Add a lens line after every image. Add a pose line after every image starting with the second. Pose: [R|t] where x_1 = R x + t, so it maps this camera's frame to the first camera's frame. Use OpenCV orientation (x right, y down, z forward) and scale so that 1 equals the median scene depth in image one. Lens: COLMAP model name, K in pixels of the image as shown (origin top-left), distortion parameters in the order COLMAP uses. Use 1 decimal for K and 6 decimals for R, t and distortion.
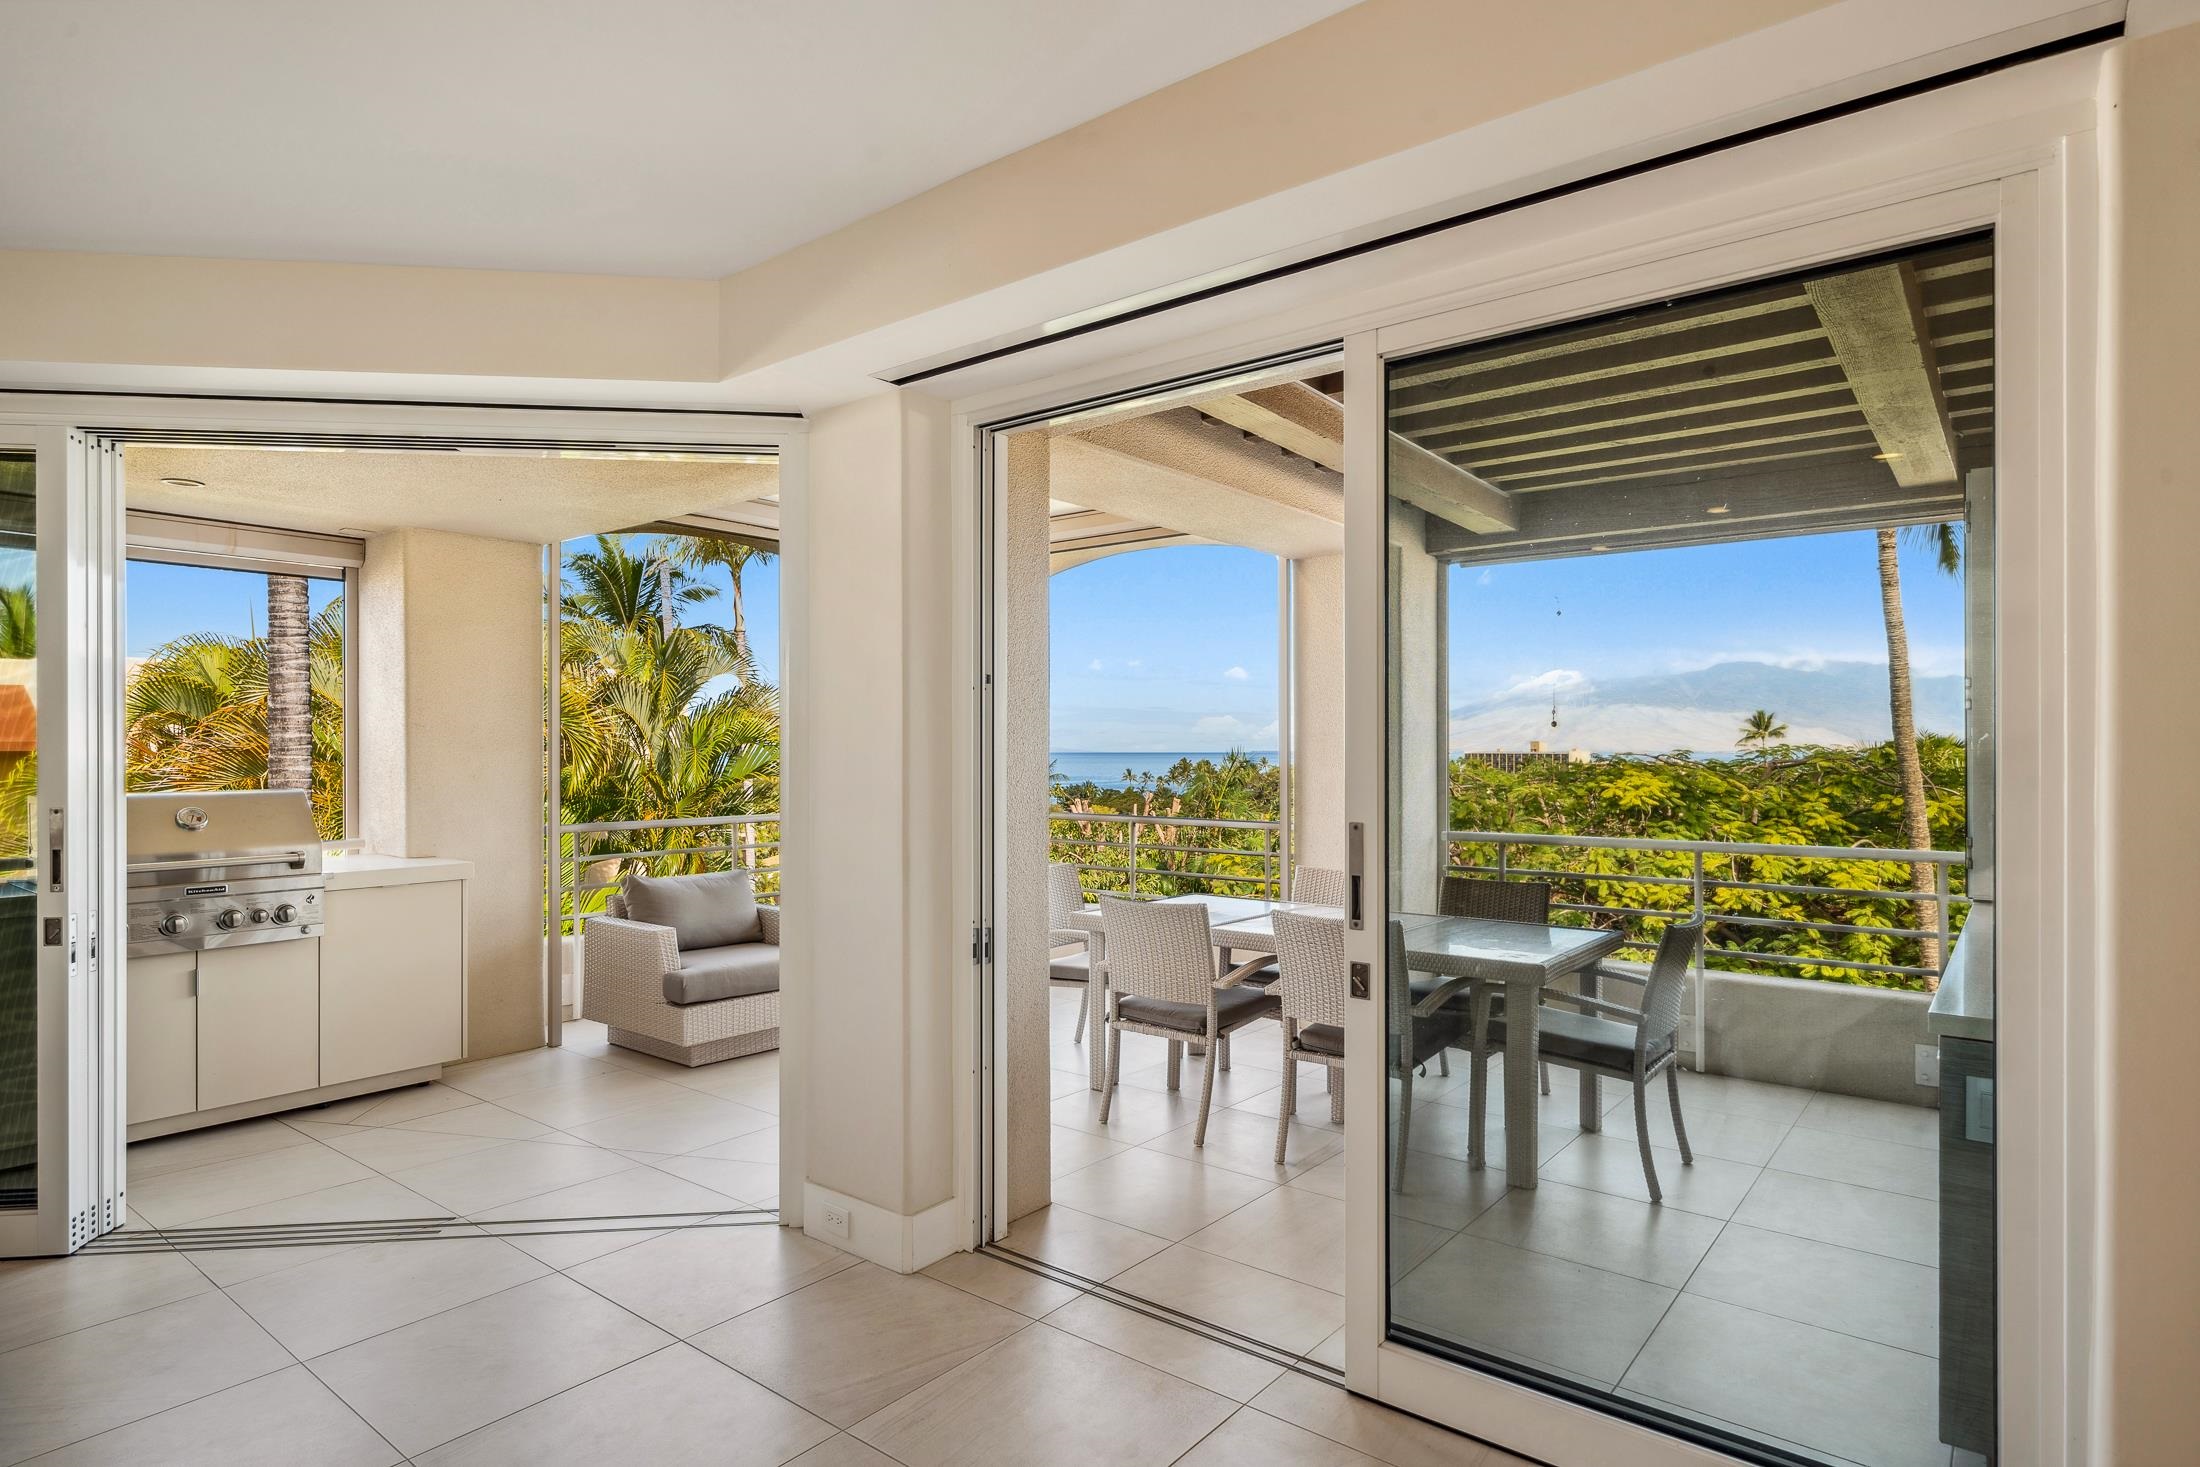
lens RADIAL K [[1165.2, 0, 1105.6], [0, 1165.2, 756.1], [0, 0, 1]] dist [-0.003770, -0.000925]
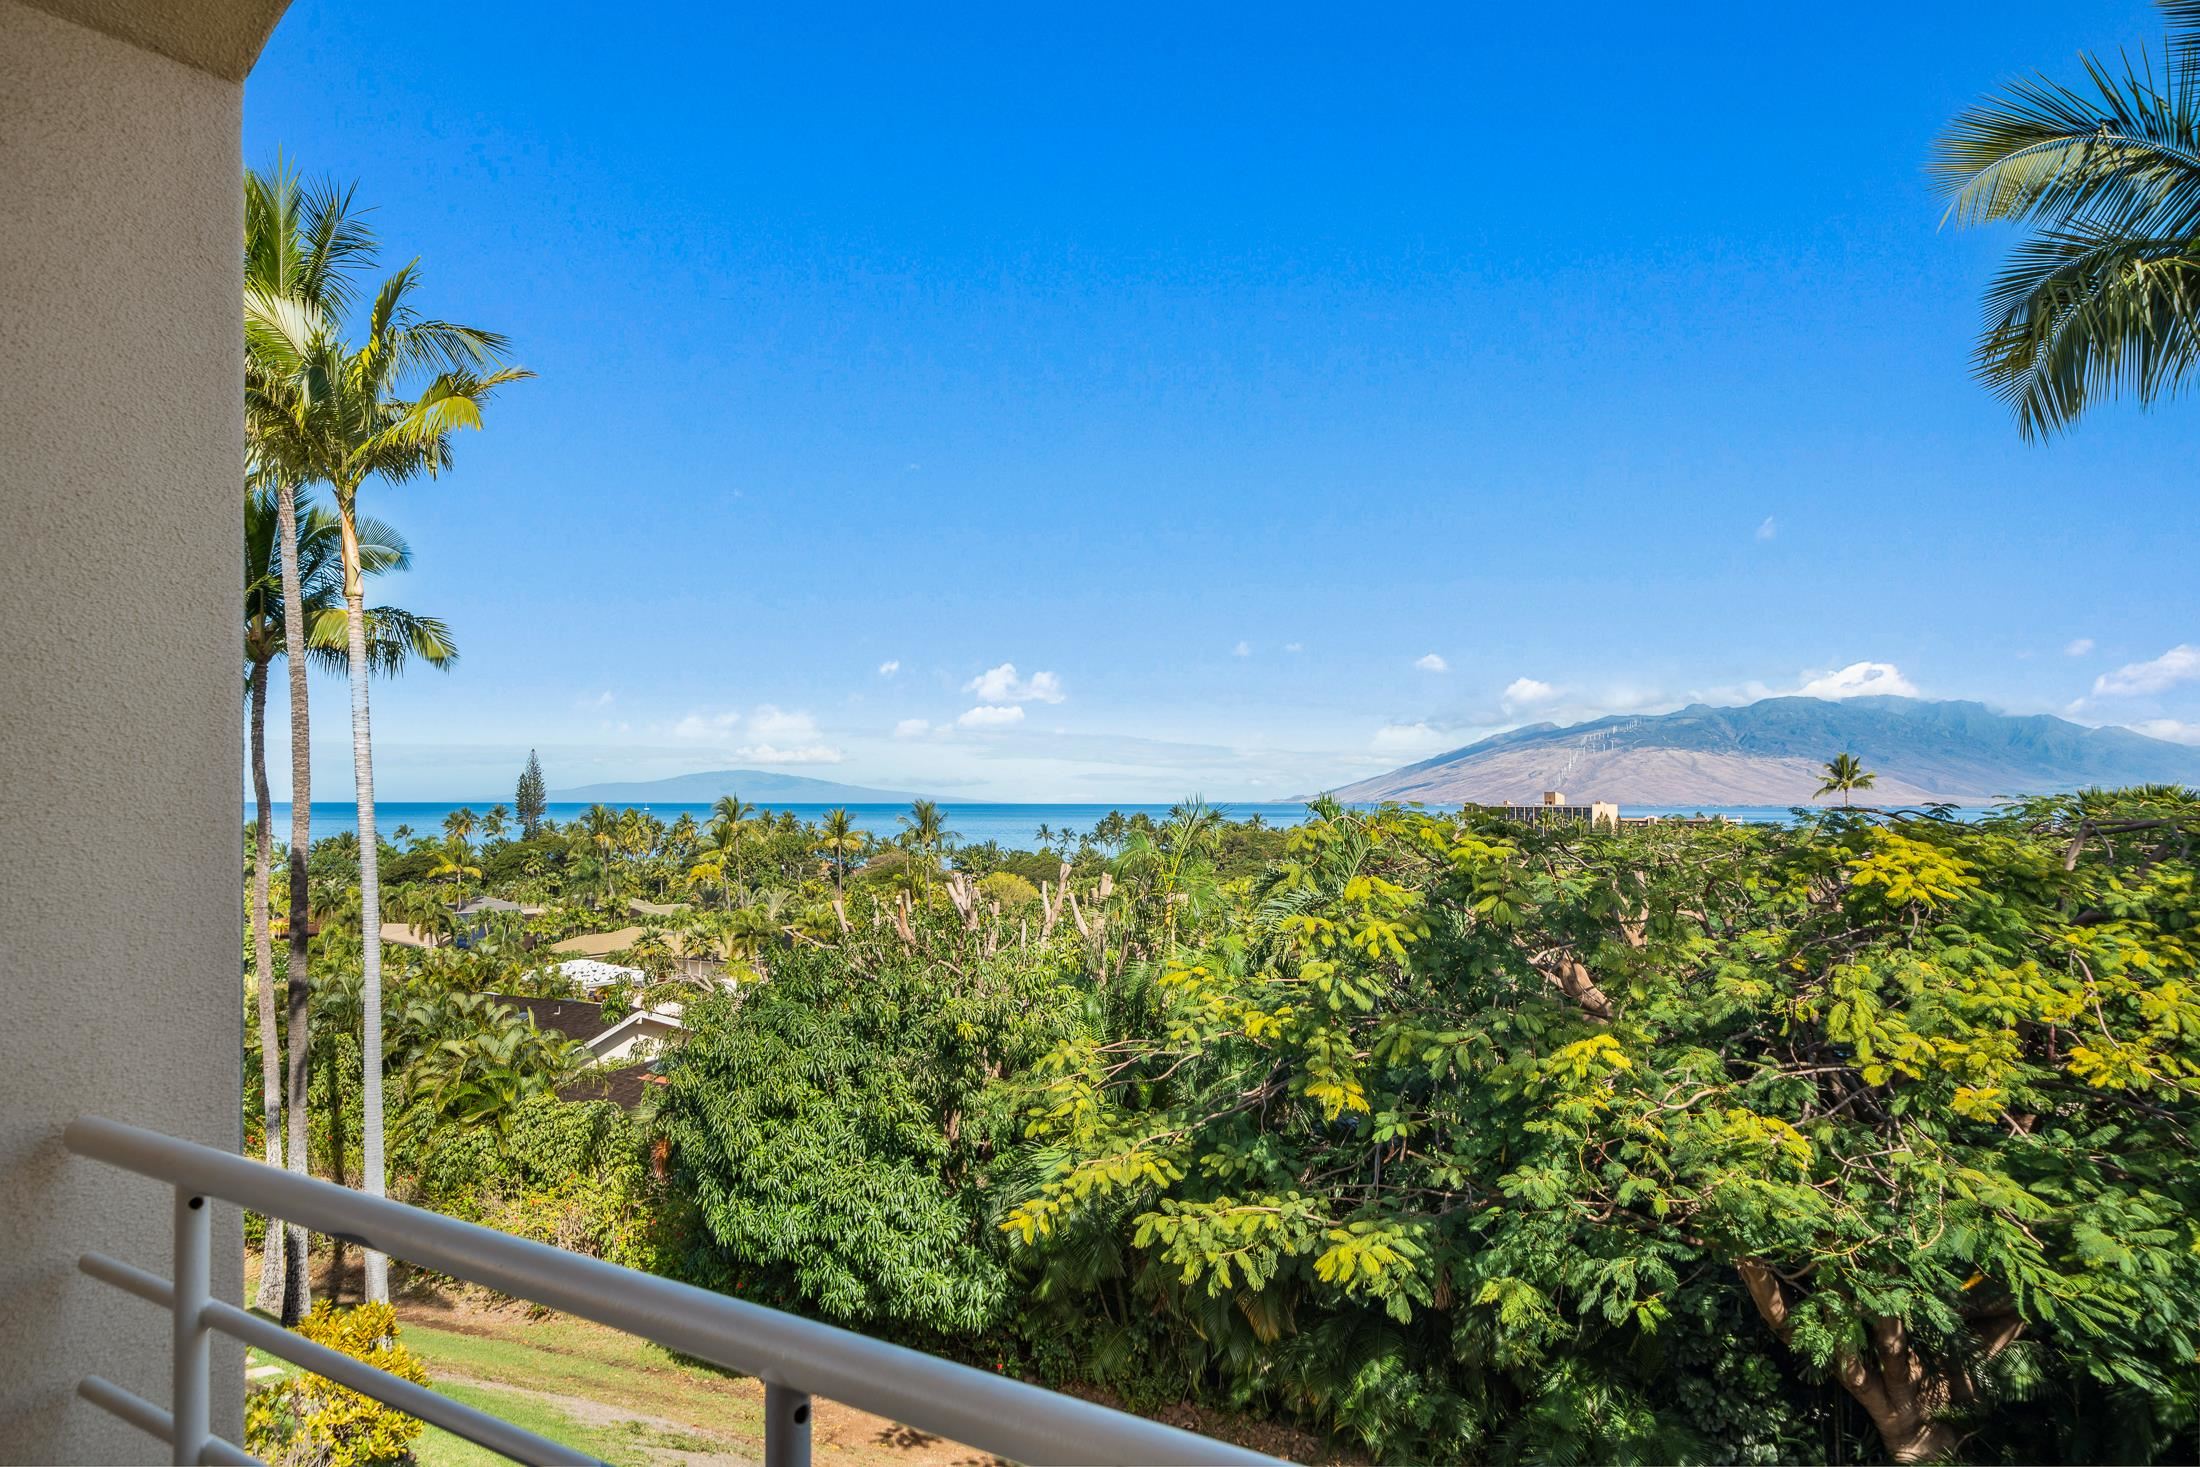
lens RADIAL K [[1426.1, 0, 1109.7], [0, 1426.1, 797.4], [0, 0, 1]] dist [0.006934, -0.007321]
pose [[0.997891, 0.004044, 0.064779, 0.015132], [-0.003548, 0.999964, -0.007765, -0.000908], [-0.064808, 0.007519, 0.997869, 0.323145]]
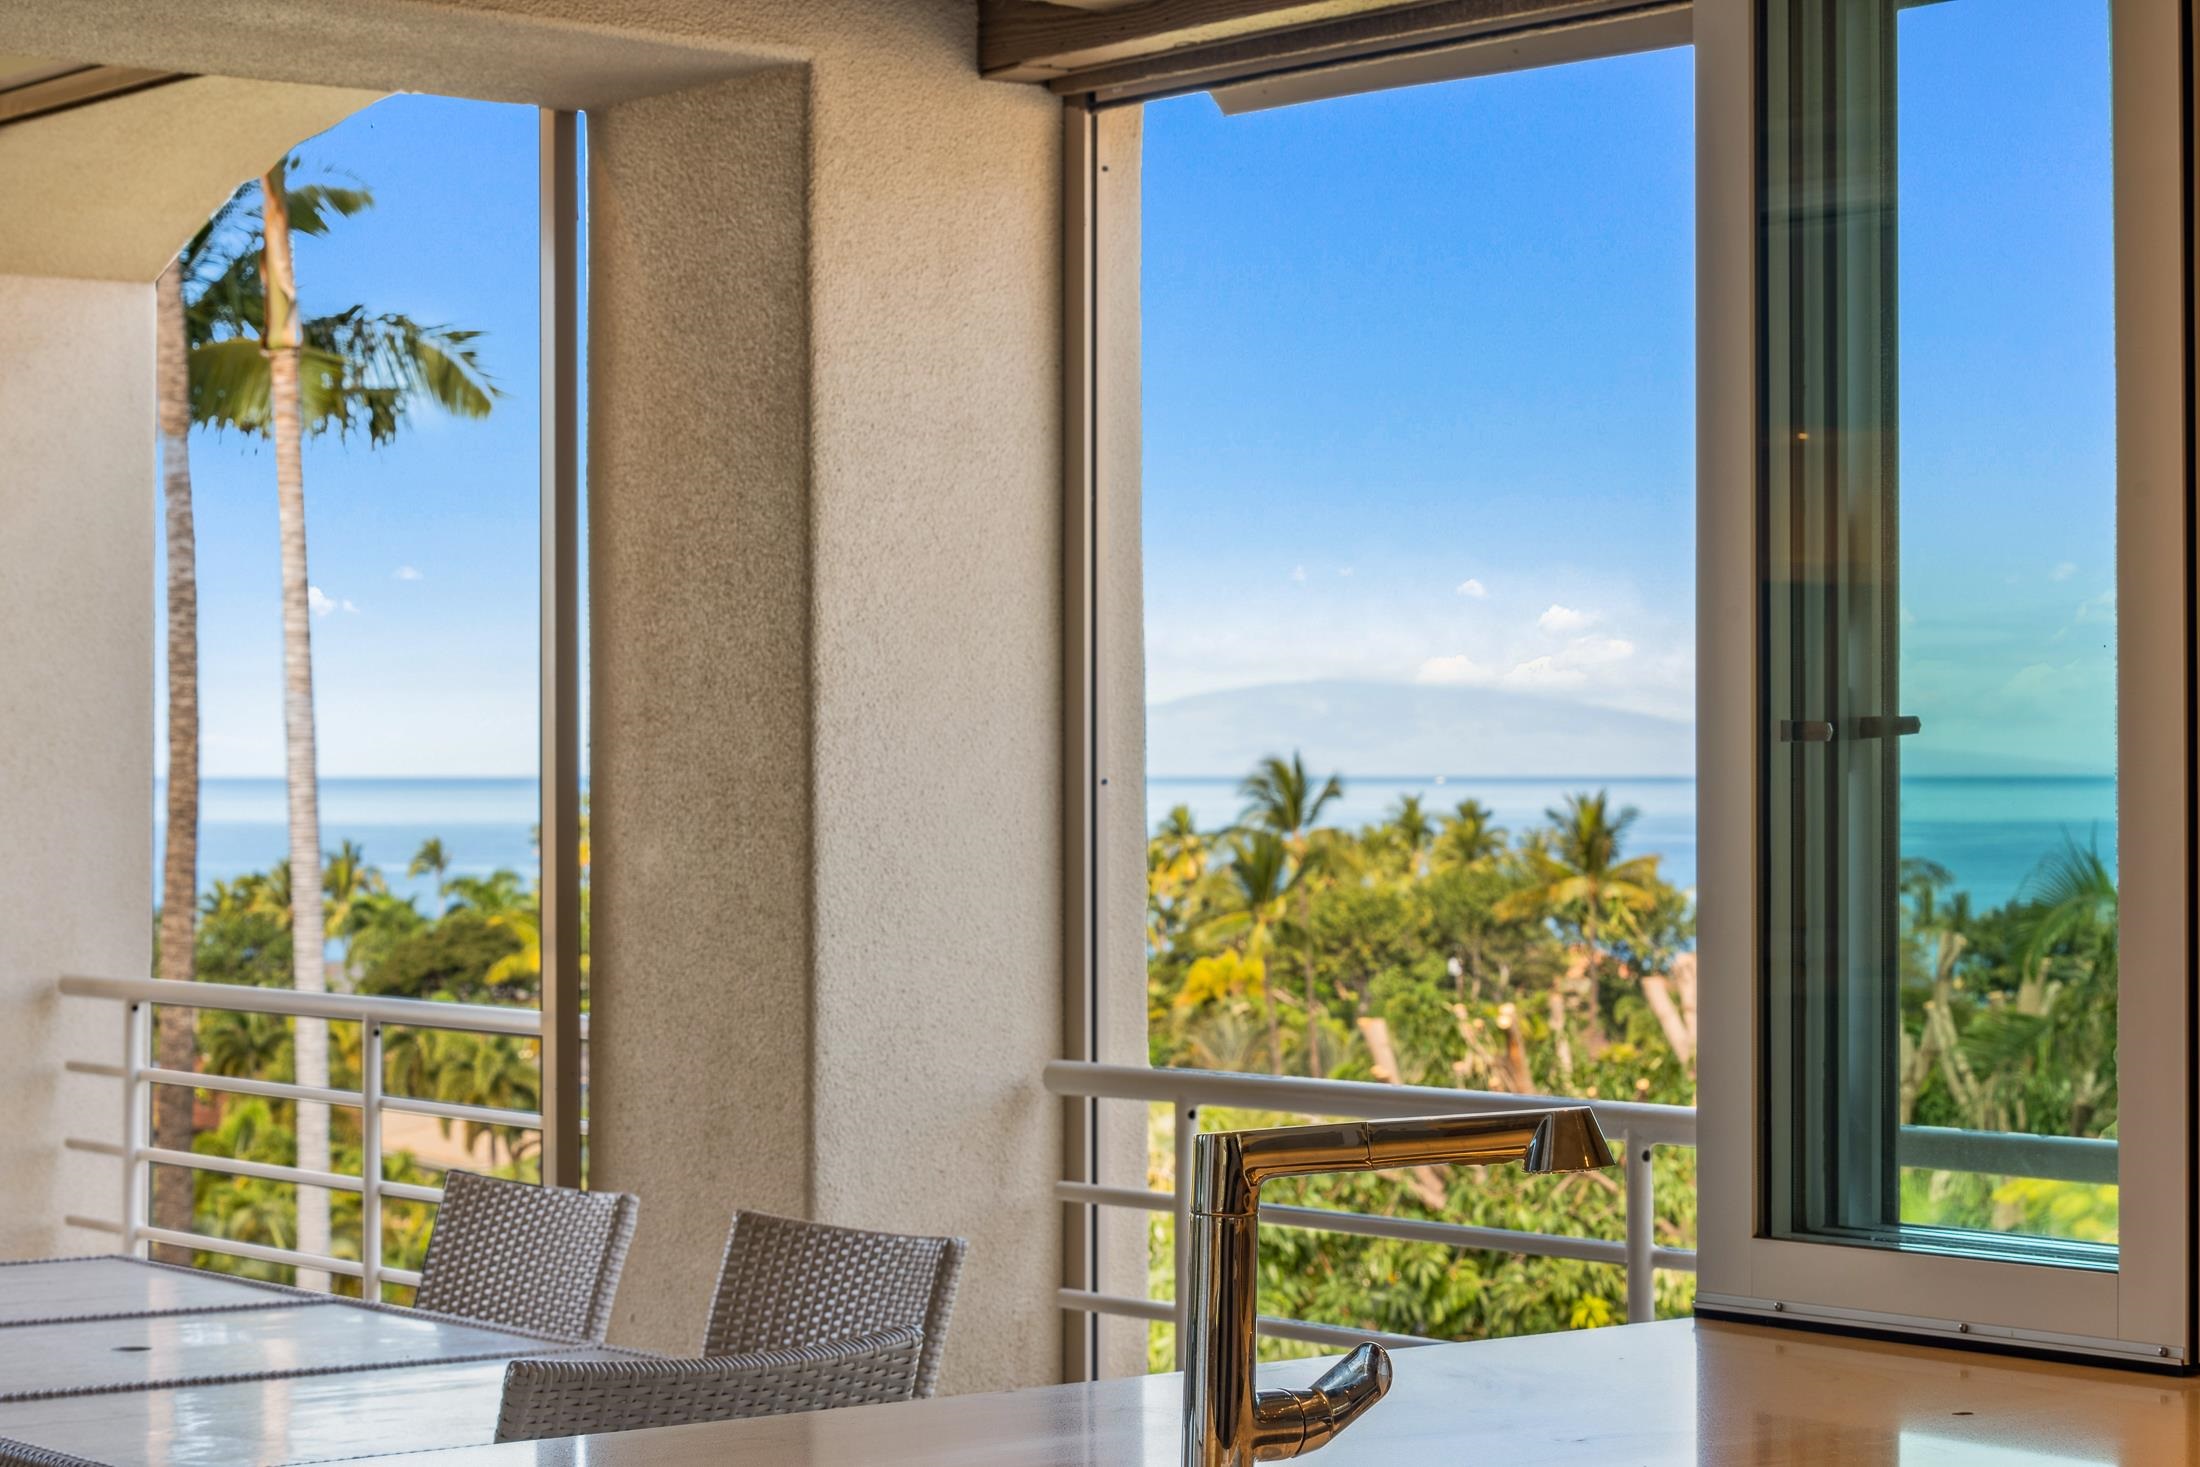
lens RADIAL K [[4534.6, 0, 1159.2], [0, 4534.6, 676.3], [0, 0, 1]] dist [0.009457, 0.000000]
pose [[0.971849, -0.004285, -0.235566, 0.180639], [-0.001629, 0.999688, -0.024906, 0.000175], [0.235599, 0.024589, 0.971539, -0.021282]]
